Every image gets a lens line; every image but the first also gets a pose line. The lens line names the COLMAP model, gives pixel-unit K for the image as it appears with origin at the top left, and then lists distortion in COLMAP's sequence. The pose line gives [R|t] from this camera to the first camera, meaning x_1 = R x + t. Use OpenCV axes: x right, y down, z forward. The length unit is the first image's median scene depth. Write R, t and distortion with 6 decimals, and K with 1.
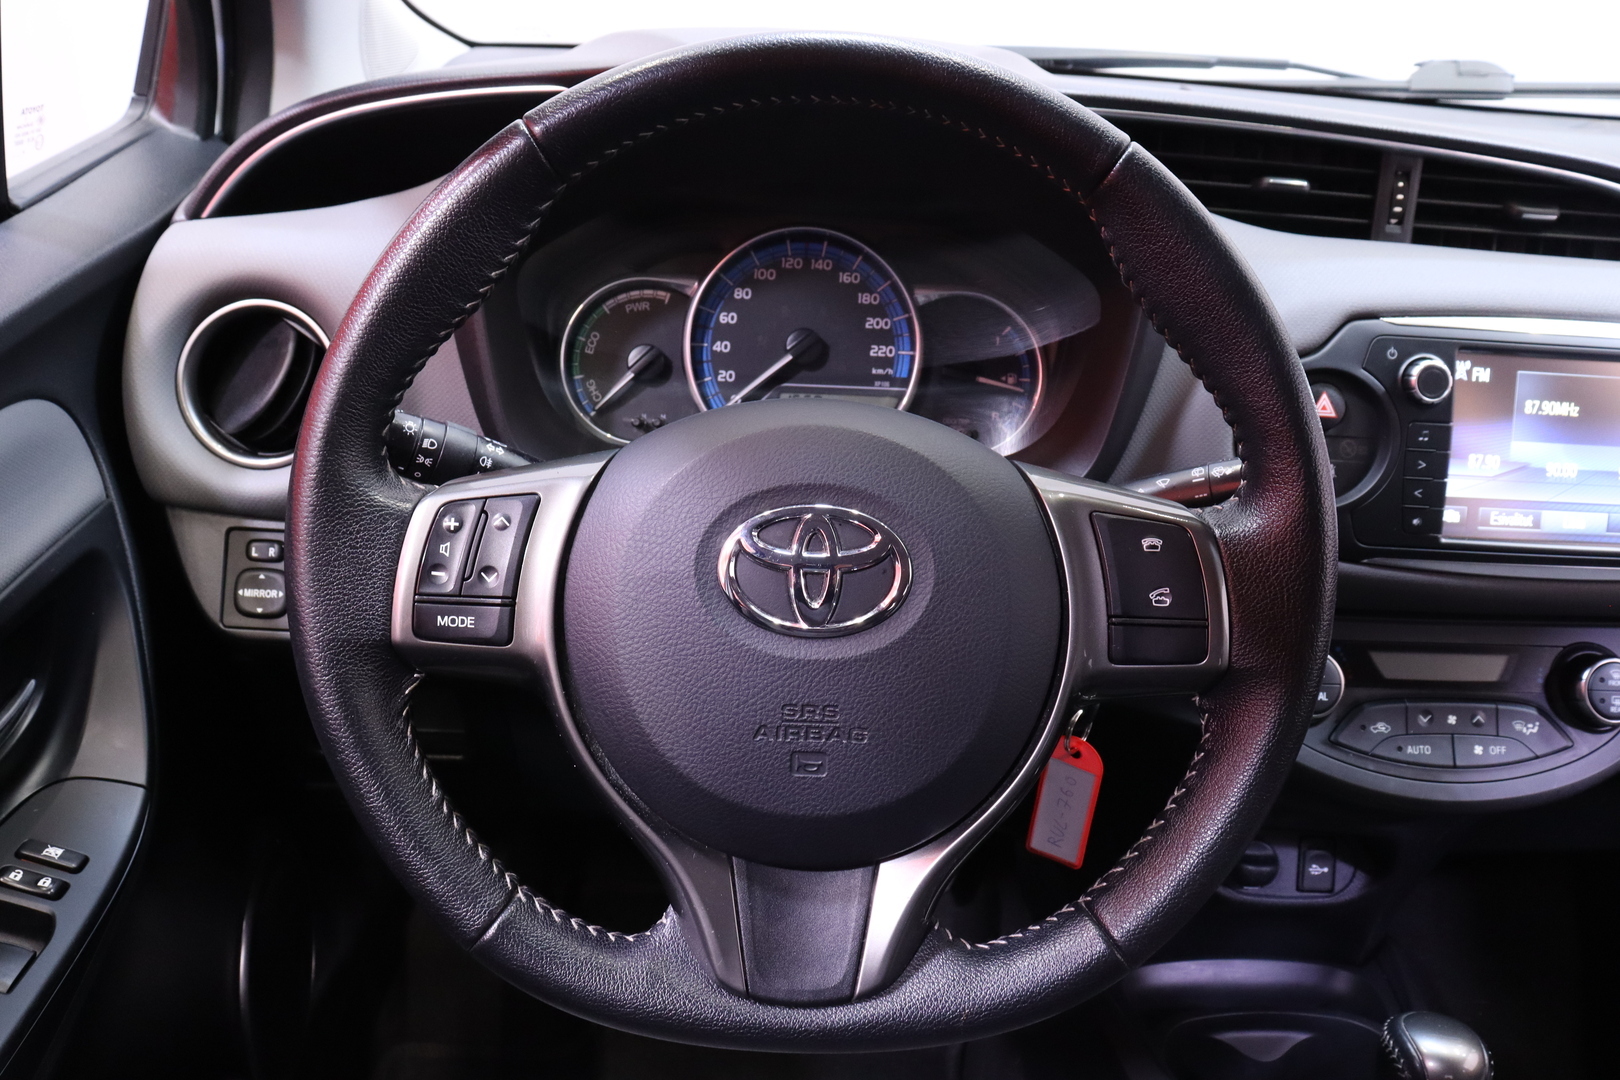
lens RADIAL K [[1318.7, 0, 804.1], [0, 1318.7, 521.1], [0, 0, 1]] dist [-0.146306, 0.098970]
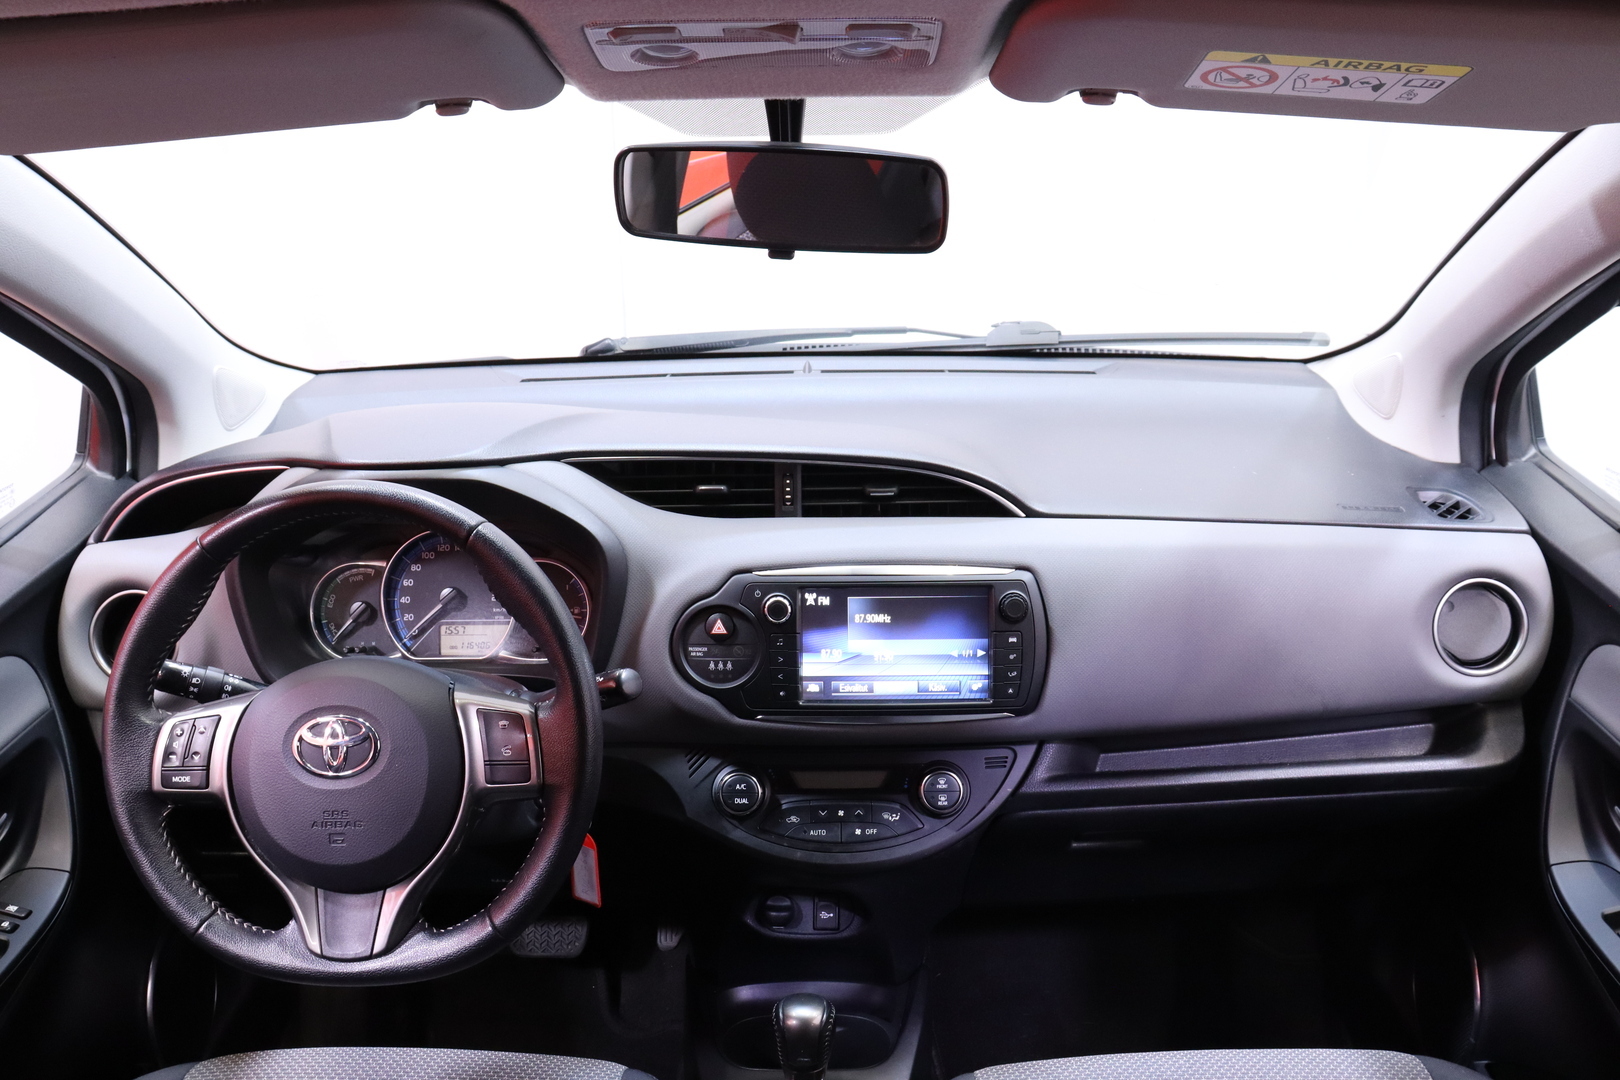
lens RADIAL K [[1318.7, 0, 795.6], [0, 1318.7, 512.7], [0, 0, 1]] dist [-0.146306, 0.098970]
pose [[0.996541, -0.056621, -0.060830, 0.580065], [0.051018, 0.994633, -0.090009, -0.073799], [0.065600, 0.086594, 0.994082, -0.670422]]
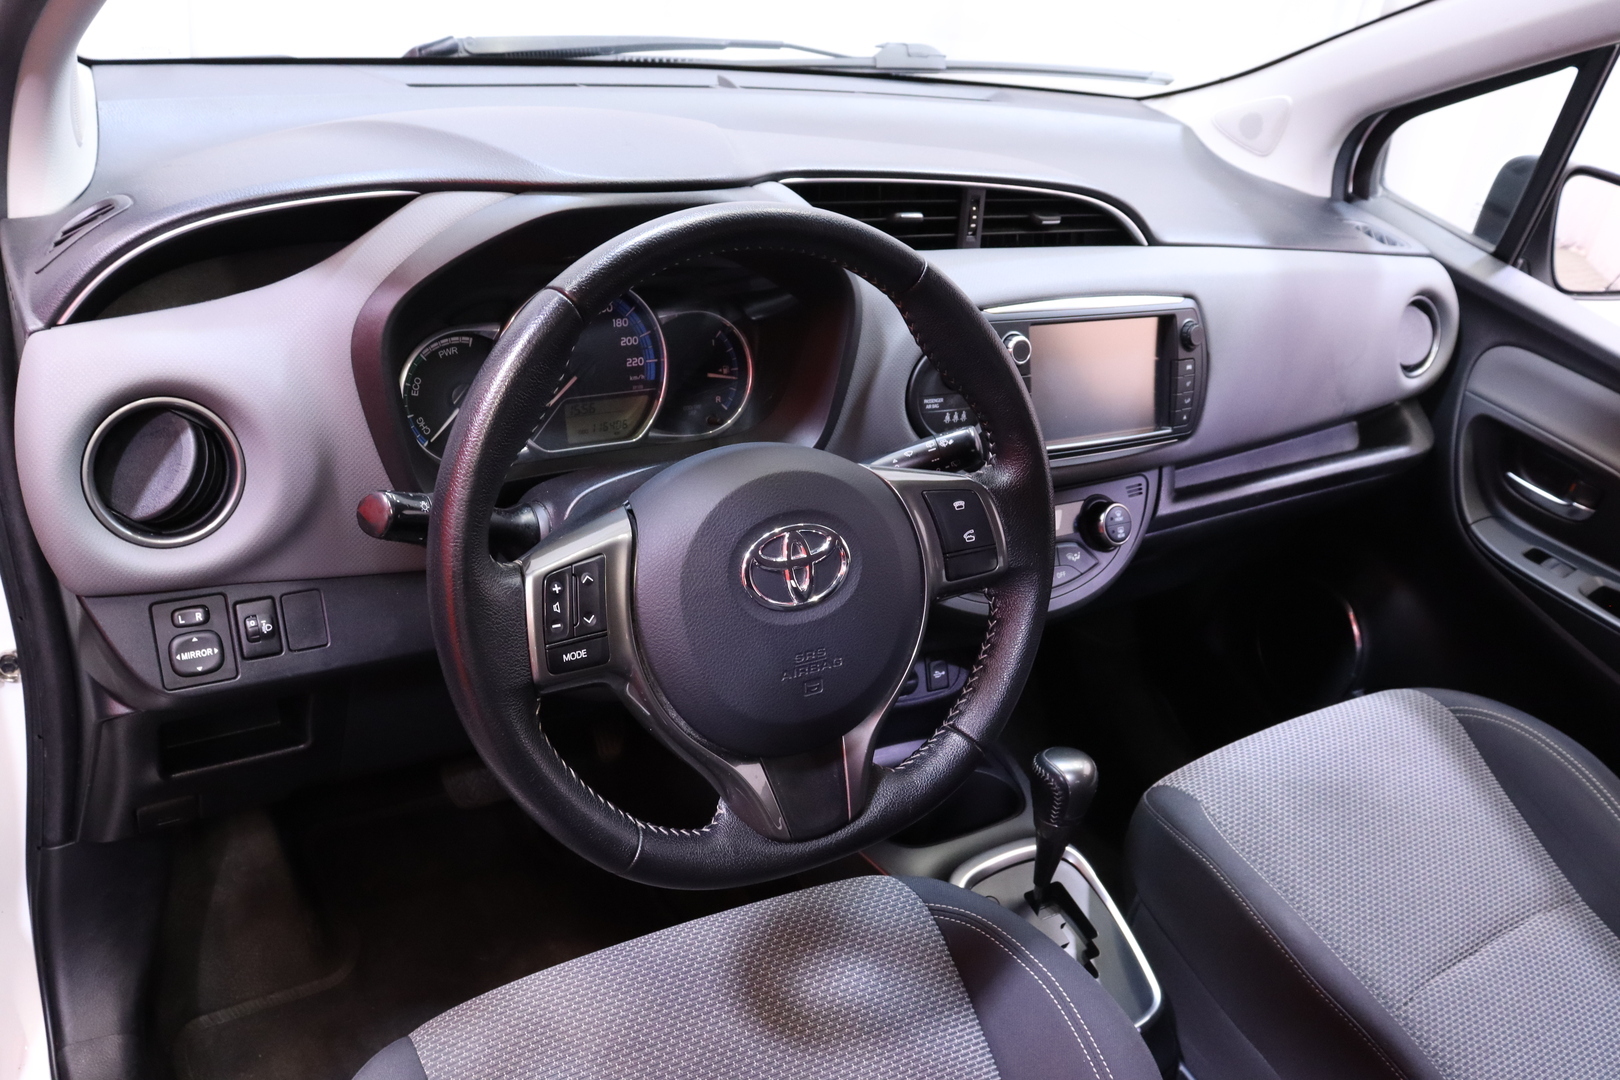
lens RADIAL K [[1318.7, 0, 810.3], [0, 1318.7, 539.0], [0, 0, 1]] dist [-0.146306, 0.098970]
pose [[0.861713, -0.185089, 0.472432, -0.469179], [0.118474, 0.978752, 0.167358, -0.167365], [-0.493370, -0.088244, 0.865332, -0.231425]]
